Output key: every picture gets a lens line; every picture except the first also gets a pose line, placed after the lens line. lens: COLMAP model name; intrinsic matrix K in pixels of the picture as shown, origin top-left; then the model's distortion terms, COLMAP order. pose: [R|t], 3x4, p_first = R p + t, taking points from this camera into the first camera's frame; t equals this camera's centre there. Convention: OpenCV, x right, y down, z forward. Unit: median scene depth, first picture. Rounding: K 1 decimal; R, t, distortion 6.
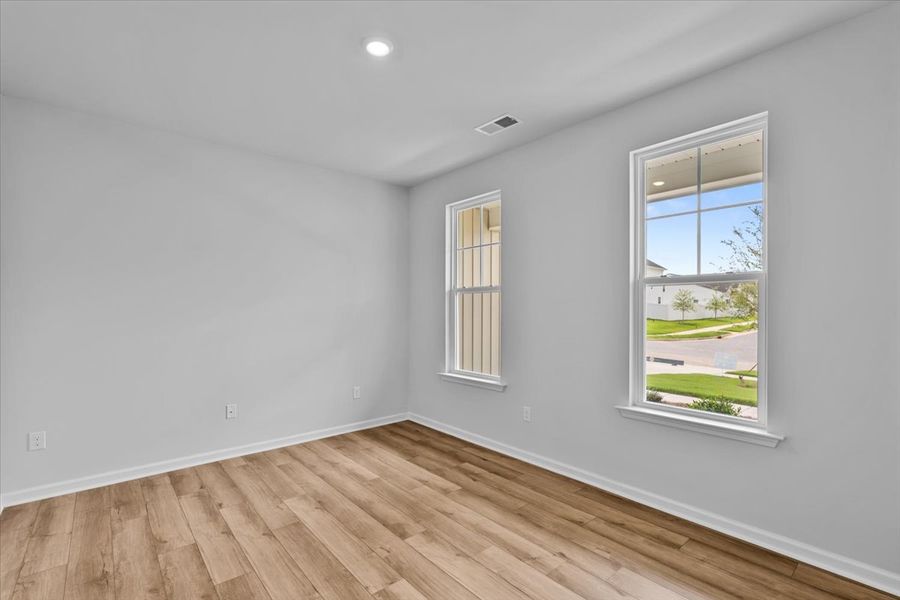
lens RADIAL K [[361.7, 0, 451.4], [0, 361.7, 307.0], [0, 0, 1]] dist [0.003681, 0.000236]
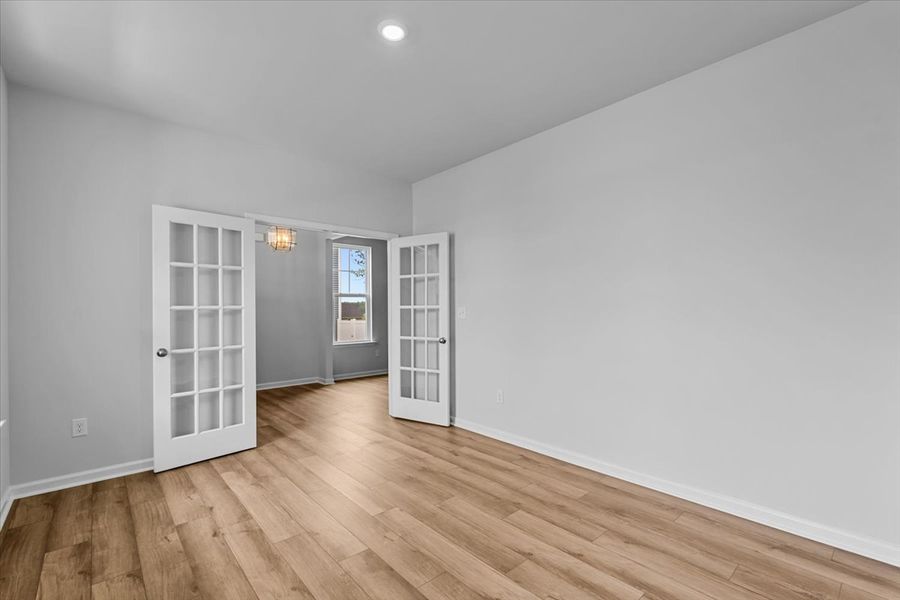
lens RADIAL K [[361.7, 0, 448.3], [0, 361.7, 304.2], [0, 0, 1]] dist [0.003681, 0.000236]
pose [[-0.999873, 0.007245, -0.014168, -0.334983], [0.007445, 0.999873, -0.014110, 0.049476], [0.014064, -0.014214, -0.999800, 1.990798]]
